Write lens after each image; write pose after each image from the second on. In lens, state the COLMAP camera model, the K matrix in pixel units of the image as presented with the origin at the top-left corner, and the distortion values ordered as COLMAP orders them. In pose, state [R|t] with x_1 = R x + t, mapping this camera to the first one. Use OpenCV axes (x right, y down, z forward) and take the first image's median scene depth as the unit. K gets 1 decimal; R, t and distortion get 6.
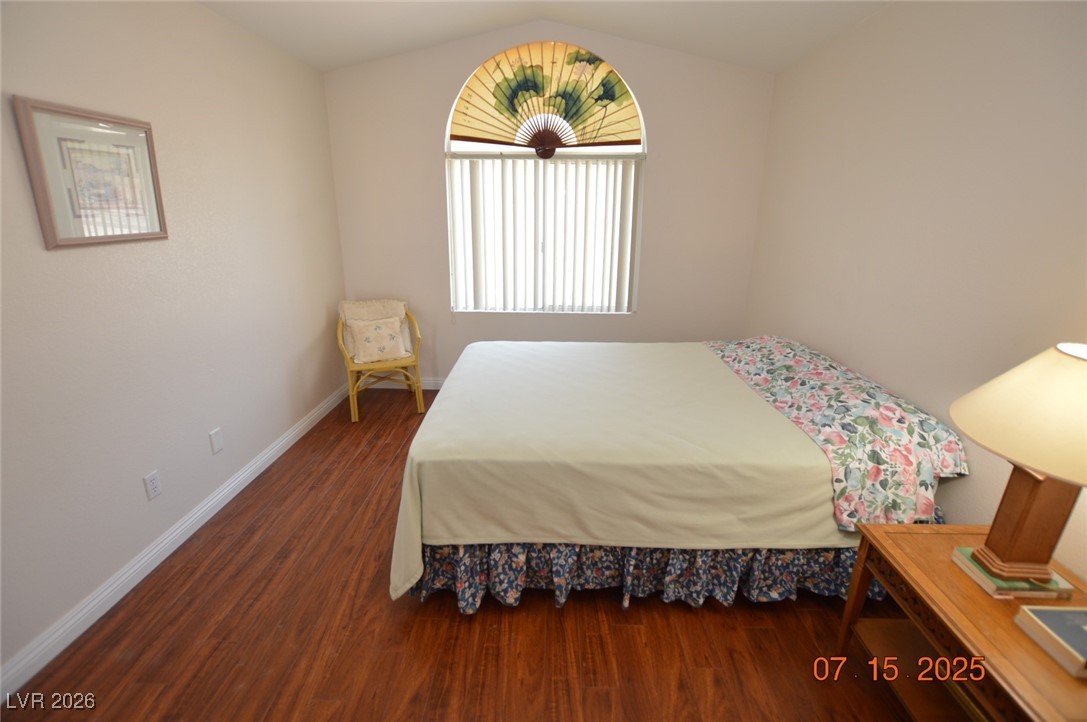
lens RADIAL K [[486.3, 0, 540.5], [0, 486.3, 354.8], [0, 0, 1]] dist [-0.024538, 0.000047]
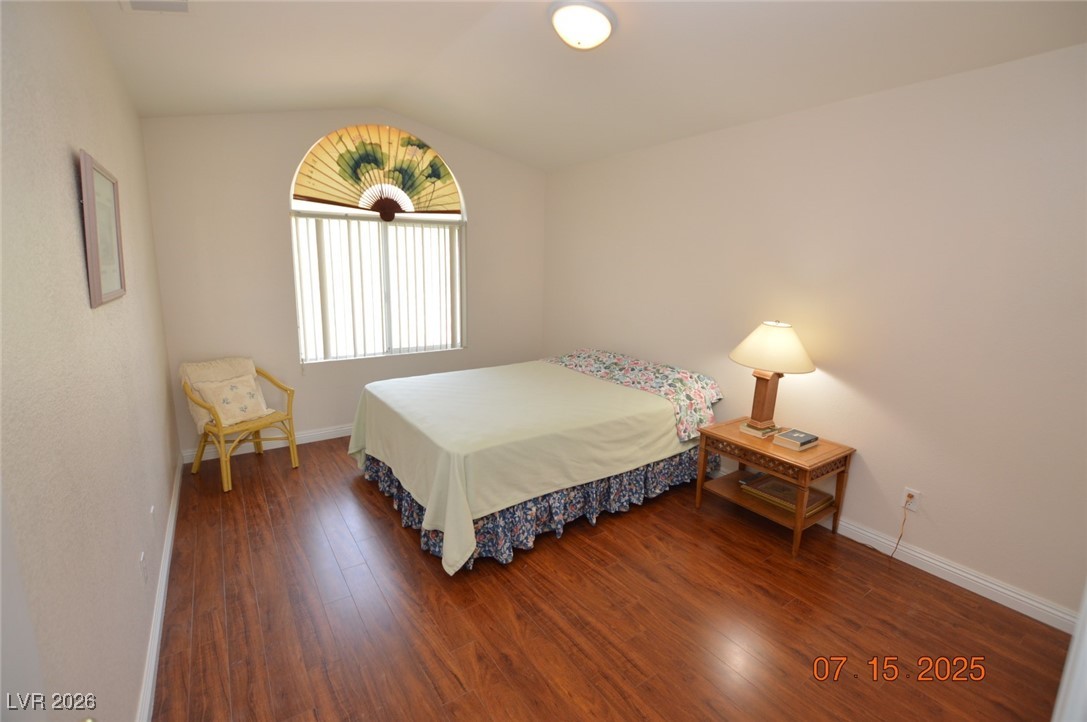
lens RADIAL K [[486.3, 0, 547.0], [0, 486.3, 355.9], [0, 0, 1]] dist [-0.024538, 0.000047]
pose [[0.808318, -0.105627, 0.579193, -0.753289], [0.161726, 0.985766, -0.045930, 0.049206], [-0.566097, 0.130797, 0.813896, -0.217777]]
